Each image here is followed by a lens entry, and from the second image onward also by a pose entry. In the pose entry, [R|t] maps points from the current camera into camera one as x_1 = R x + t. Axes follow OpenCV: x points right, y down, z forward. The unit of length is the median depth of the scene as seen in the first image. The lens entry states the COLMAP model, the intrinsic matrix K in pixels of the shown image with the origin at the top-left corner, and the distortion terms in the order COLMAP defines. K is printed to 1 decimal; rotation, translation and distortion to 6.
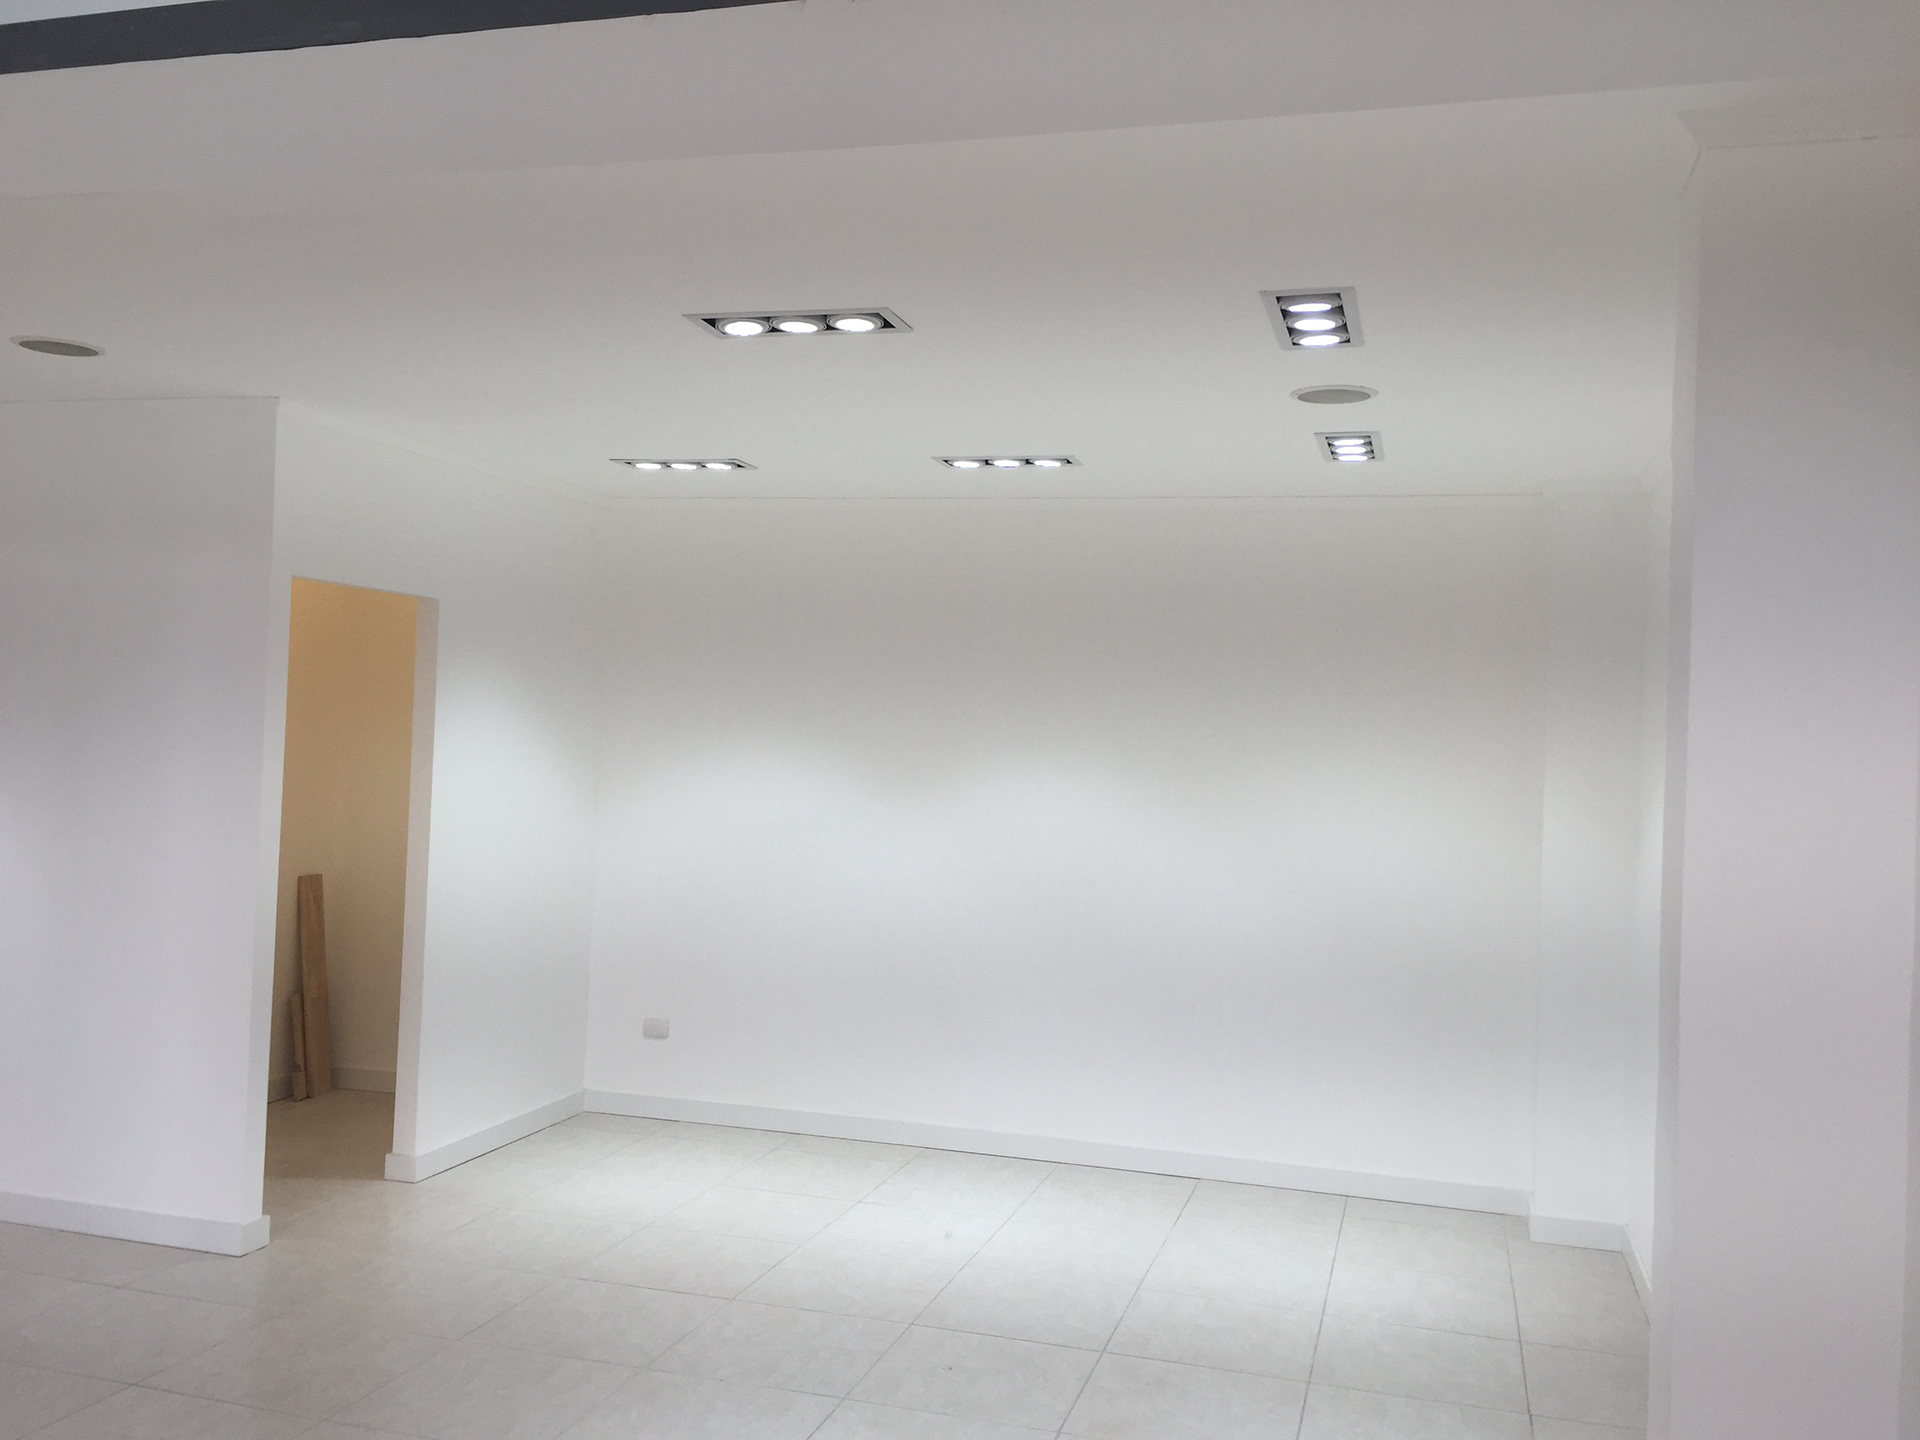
lens RADIAL K [[1640.4, 0, 958.8], [0, 1640.4, 717.4], [0, 0, 1]] dist [0.083455, -0.117158]
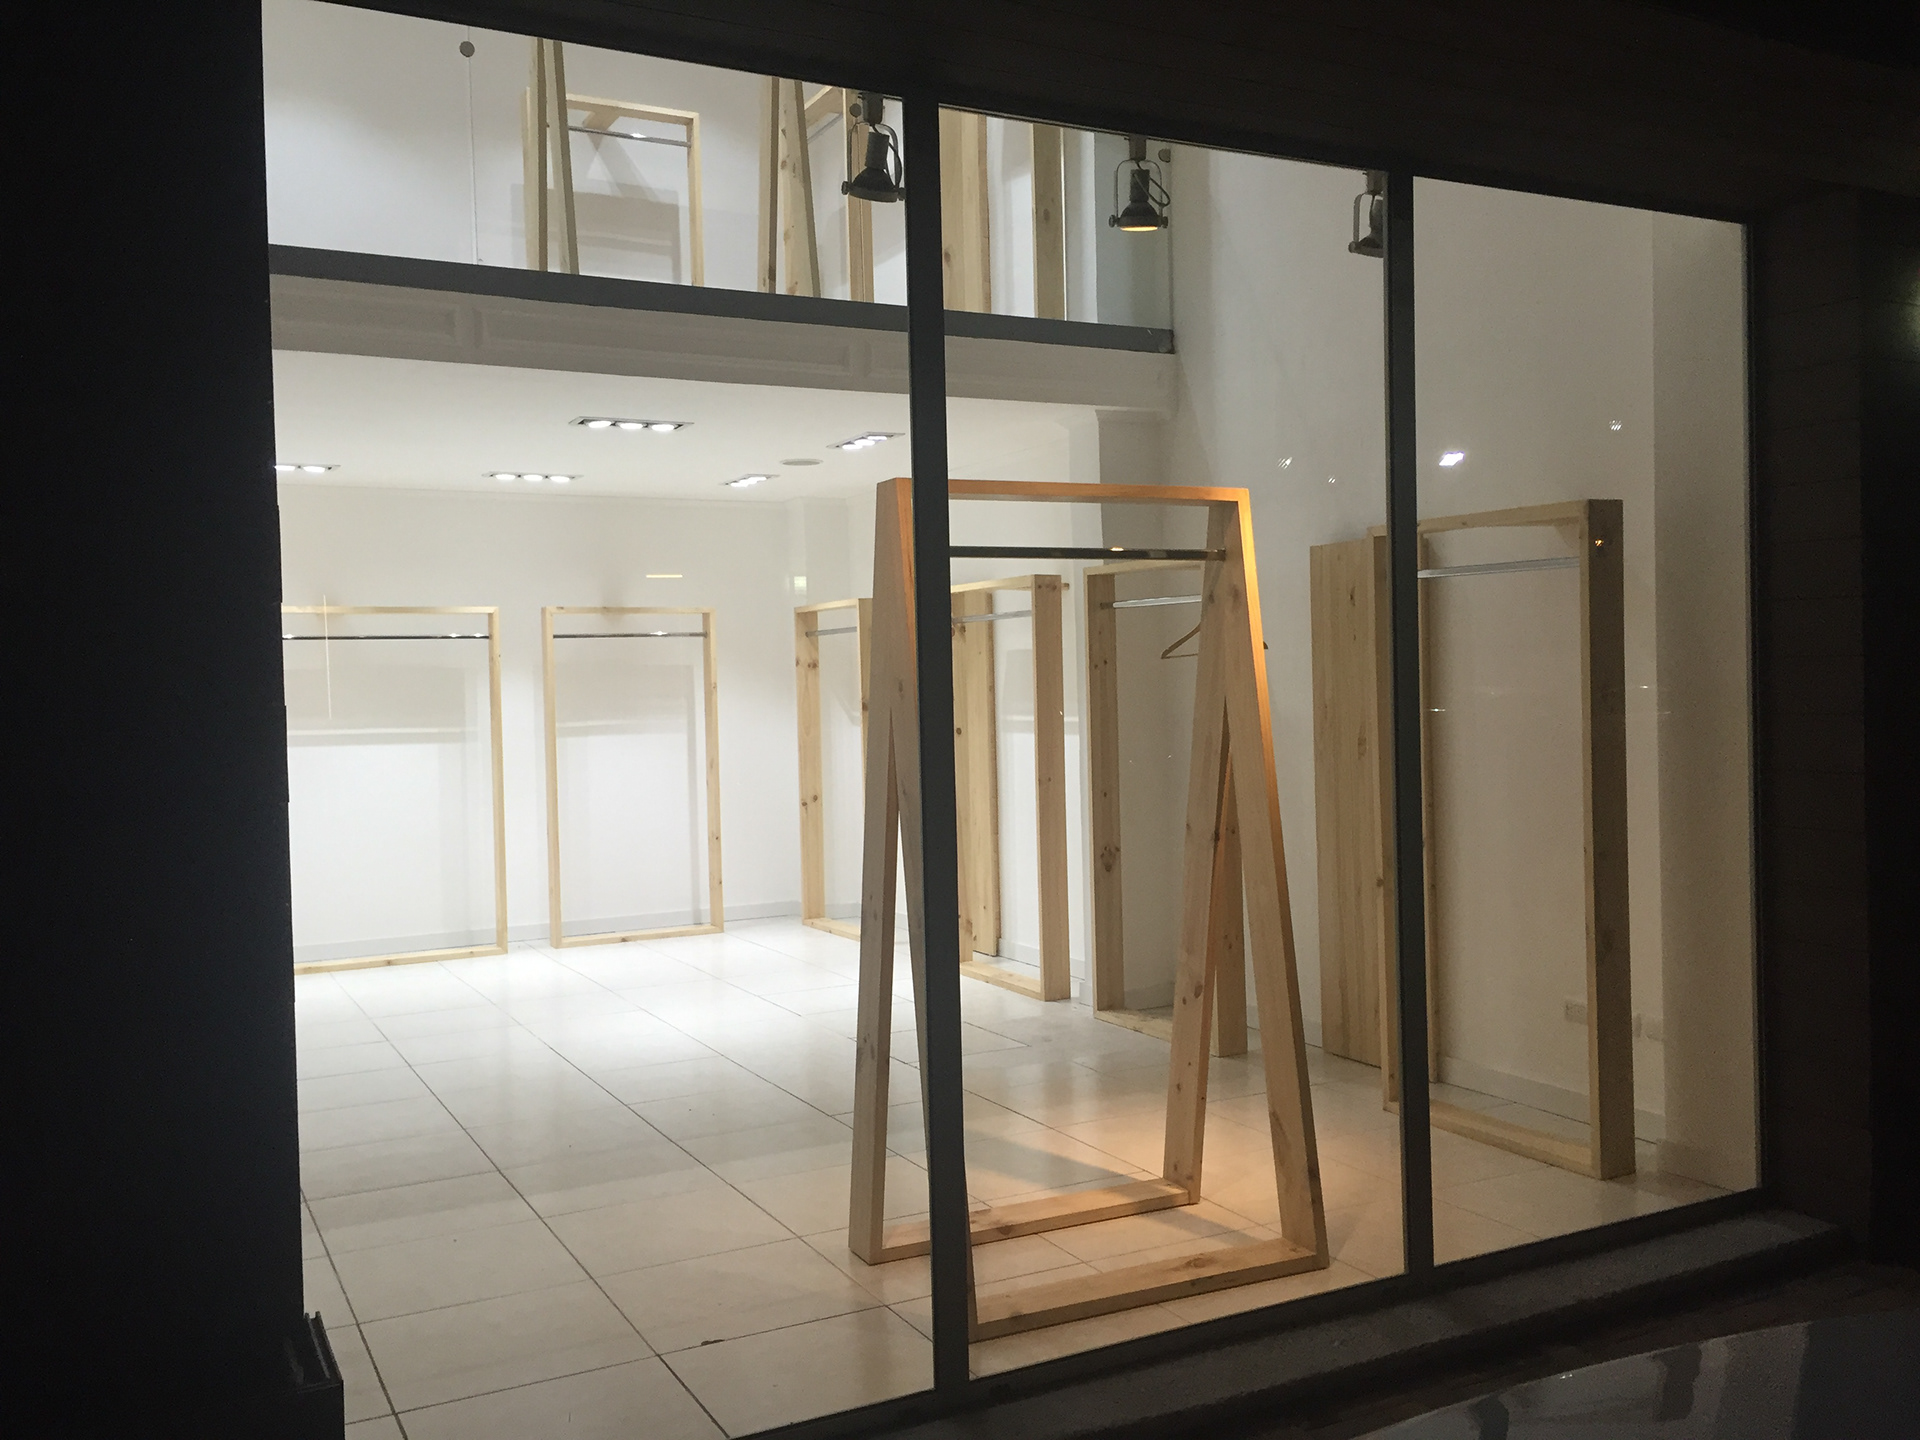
lens RADIAL K [[1640.4, 0, 956.7], [0, 1640.4, 721.4], [0, 0, 1]] dist [0.083455, -0.117158]
pose [[0.724418, -0.072773, 0.685509, -1.019865], [0.043742, 0.997261, 0.059643, -0.000978], [-0.687972, -0.013221, 0.725617, -0.542929]]
